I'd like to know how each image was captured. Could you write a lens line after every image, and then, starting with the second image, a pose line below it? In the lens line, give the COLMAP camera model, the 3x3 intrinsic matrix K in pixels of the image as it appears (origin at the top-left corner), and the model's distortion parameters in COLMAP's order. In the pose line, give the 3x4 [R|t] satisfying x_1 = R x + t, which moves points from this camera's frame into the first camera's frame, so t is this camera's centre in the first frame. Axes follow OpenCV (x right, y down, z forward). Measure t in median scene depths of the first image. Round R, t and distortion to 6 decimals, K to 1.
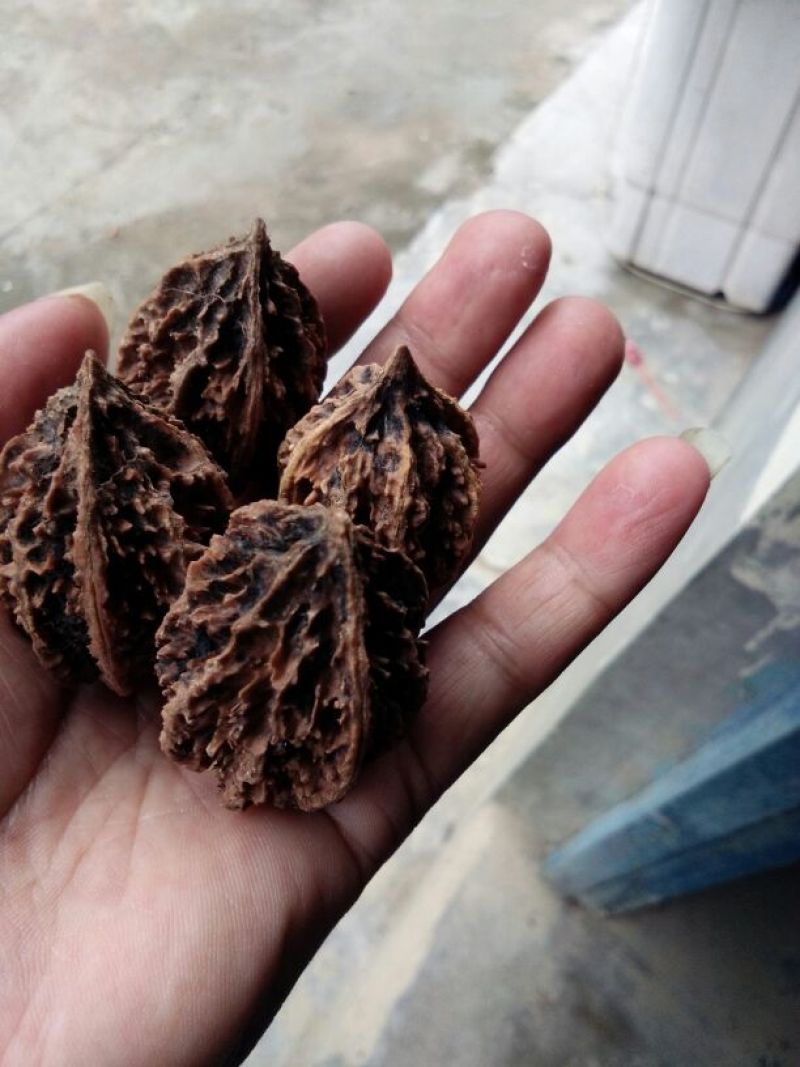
lens RADIAL K [[722.8, 0, 400.0], [0, 722.8, 533.5], [0, 0, 1]] dist [-0.093184, -0.035982]
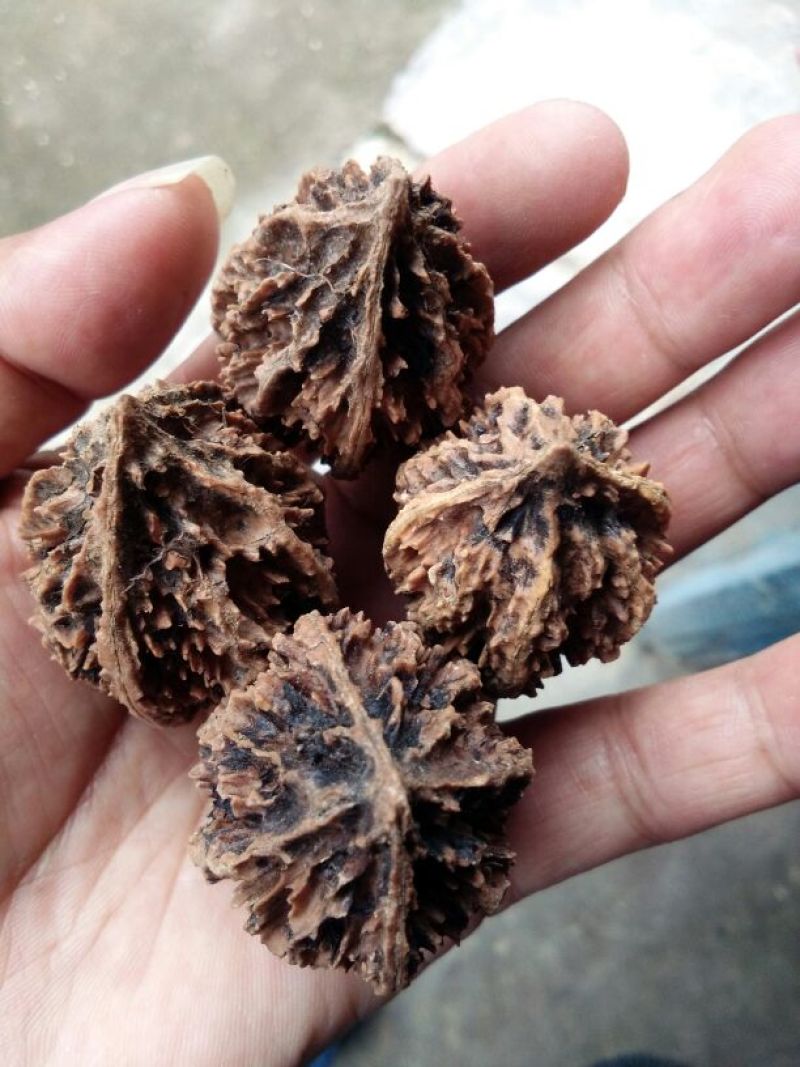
lens RADIAL K [[794.9, 0, 400.0], [0, 794.9, 533.5], [0, 0, 1]] dist [-0.076830, 0.002532]
pose [[0.958650, 0.197176, -0.205214, 0.023880], [-0.128872, 0.943689, 0.304702, -0.365792], [0.253738, -0.265656, 0.930077, 0.251875]]
